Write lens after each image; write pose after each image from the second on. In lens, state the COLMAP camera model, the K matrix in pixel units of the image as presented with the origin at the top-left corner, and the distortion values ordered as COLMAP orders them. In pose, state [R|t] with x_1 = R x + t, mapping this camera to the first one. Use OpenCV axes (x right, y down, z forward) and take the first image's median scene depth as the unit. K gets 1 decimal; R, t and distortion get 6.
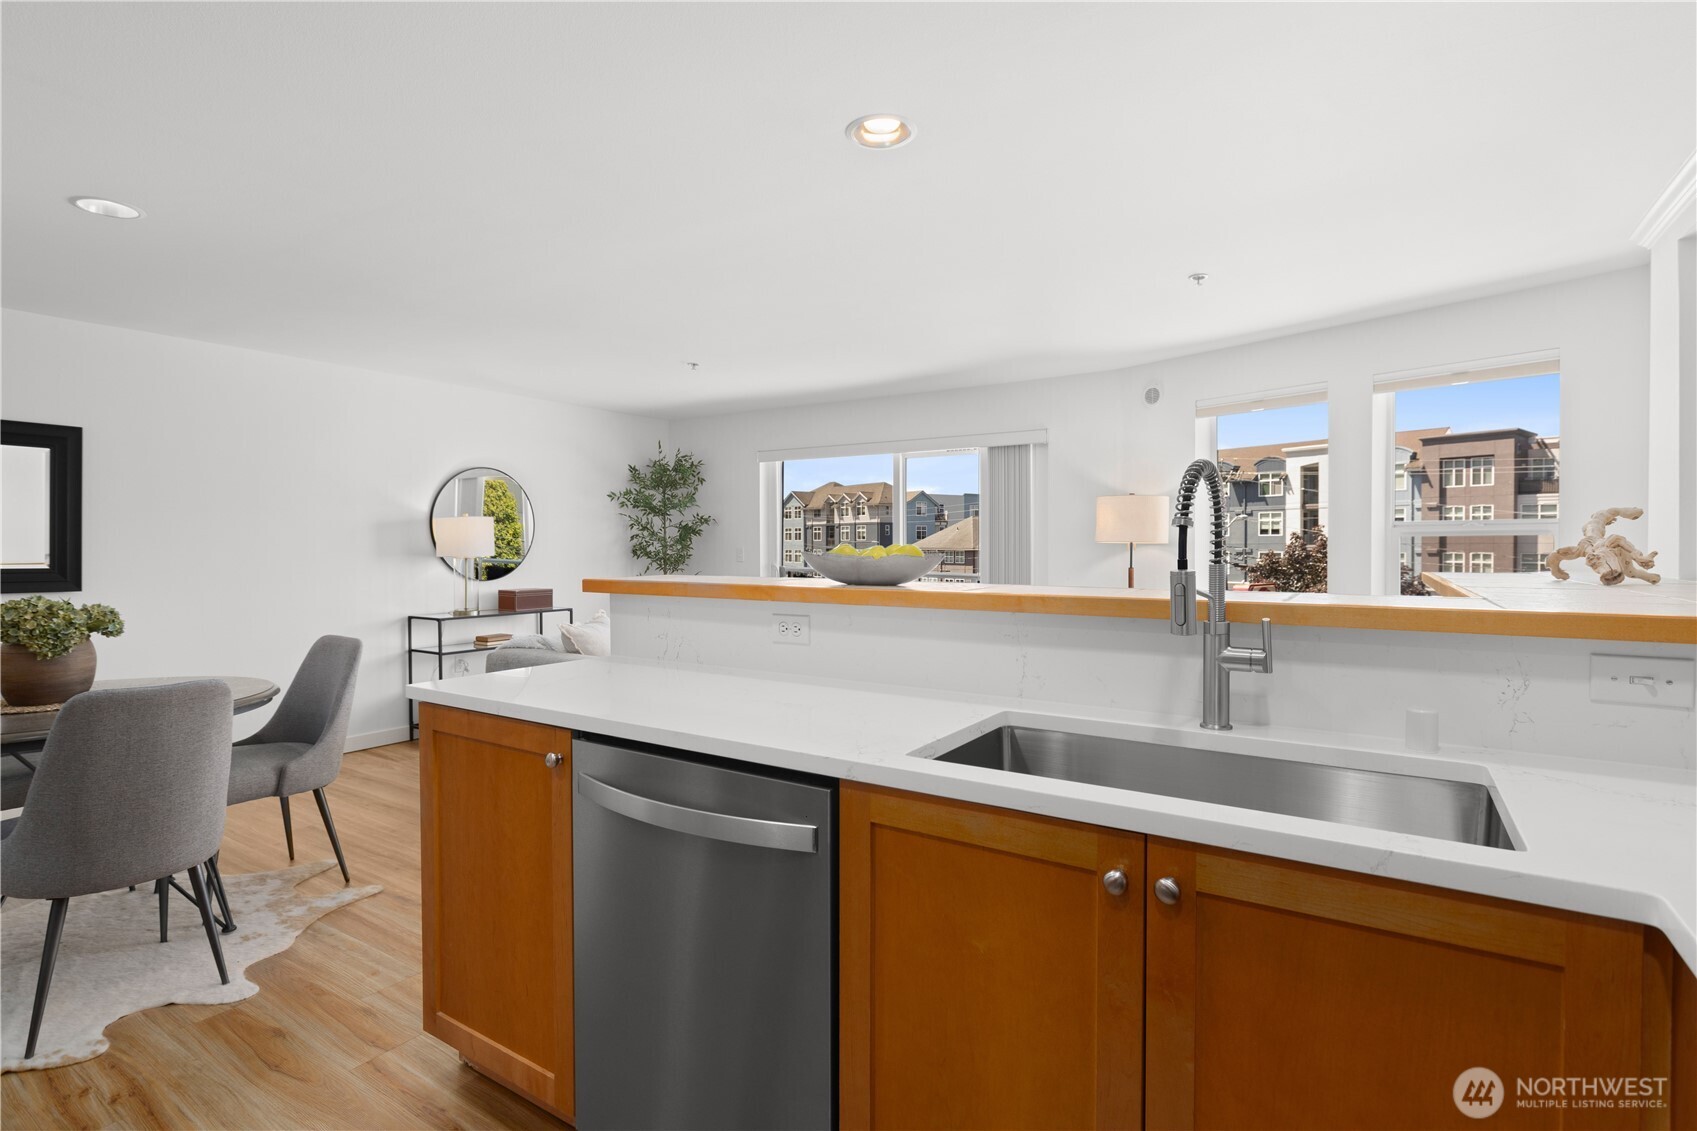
lens RADIAL K [[773.5, 0, 878.4], [0, 773.5, 554.9], [0, 0, 1]] dist [0.000107, 0.000420]
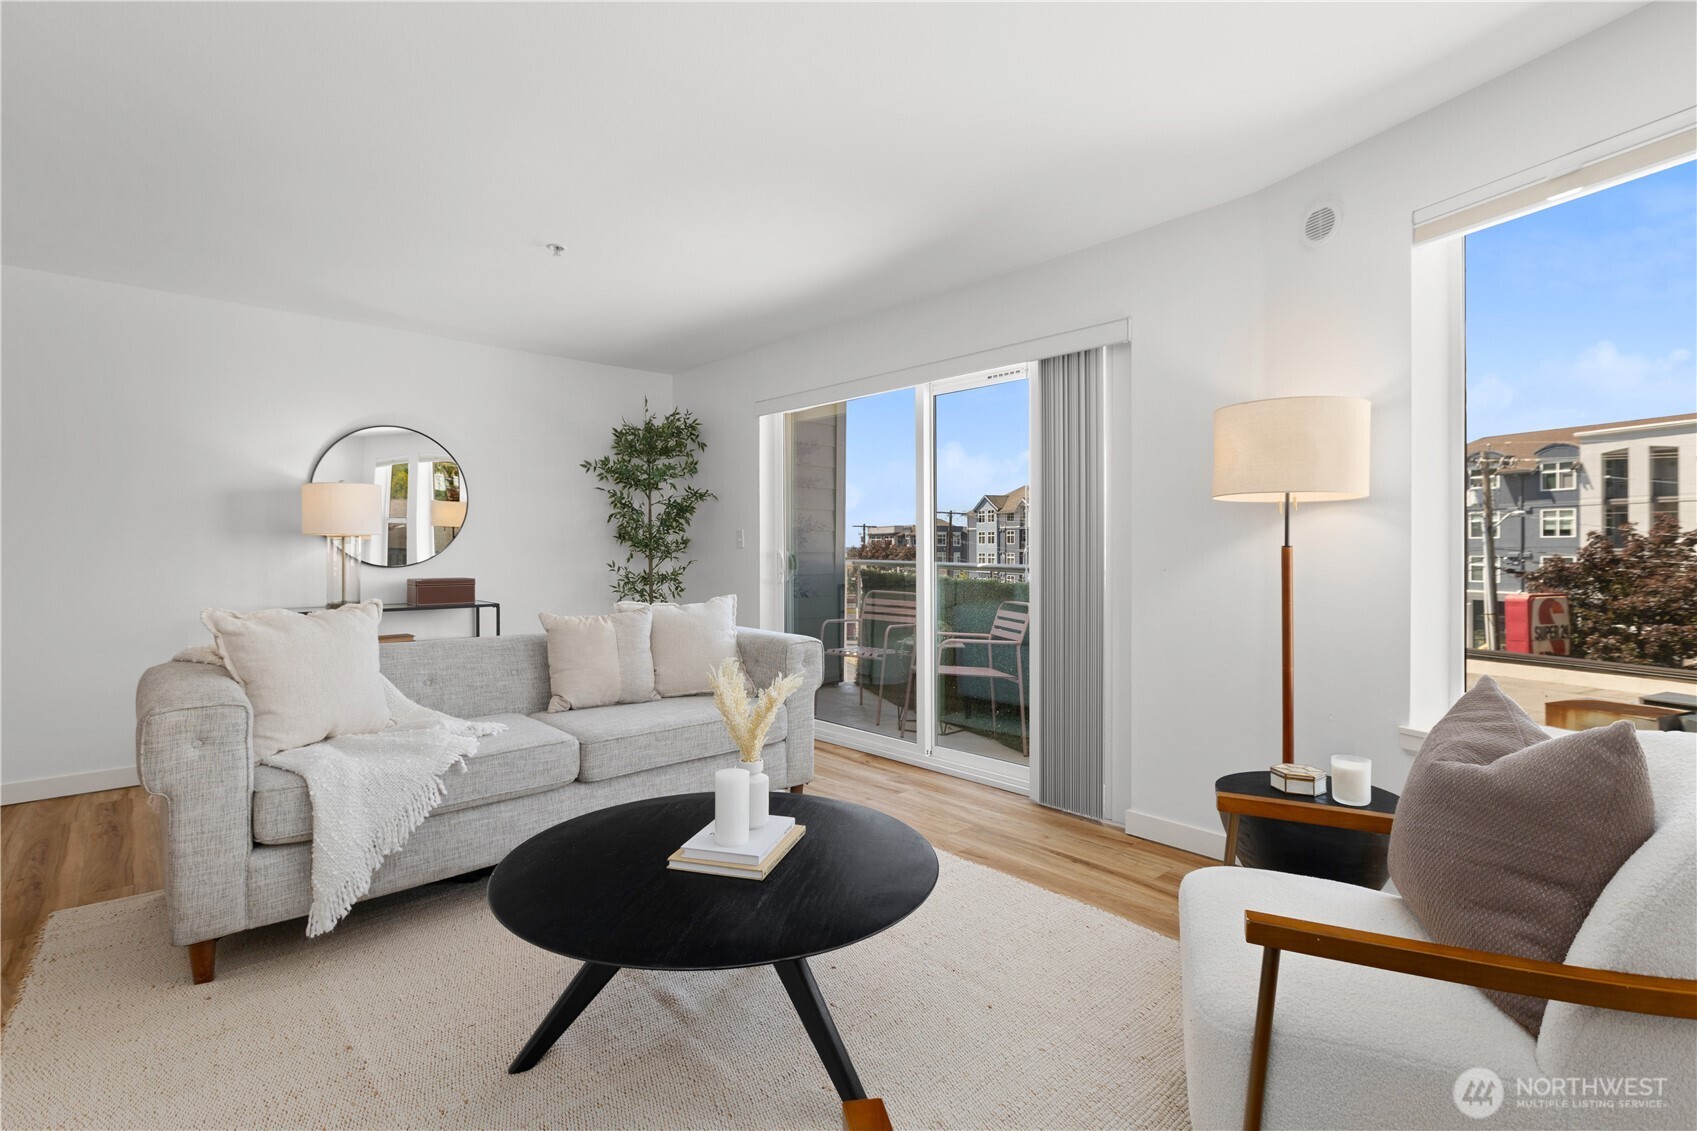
lens RADIAL K [[751.3, 0, 857.7], [0, 751.3, 547.6], [0, 0, 1]] dist [-0.000421, -0.000316]
pose [[0.960568, -0.001109, -0.278043, 0.146010], [-0.002846, 0.999900, -0.013823, 0.018992], [0.278030, 0.014069, 0.960469, 0.317247]]
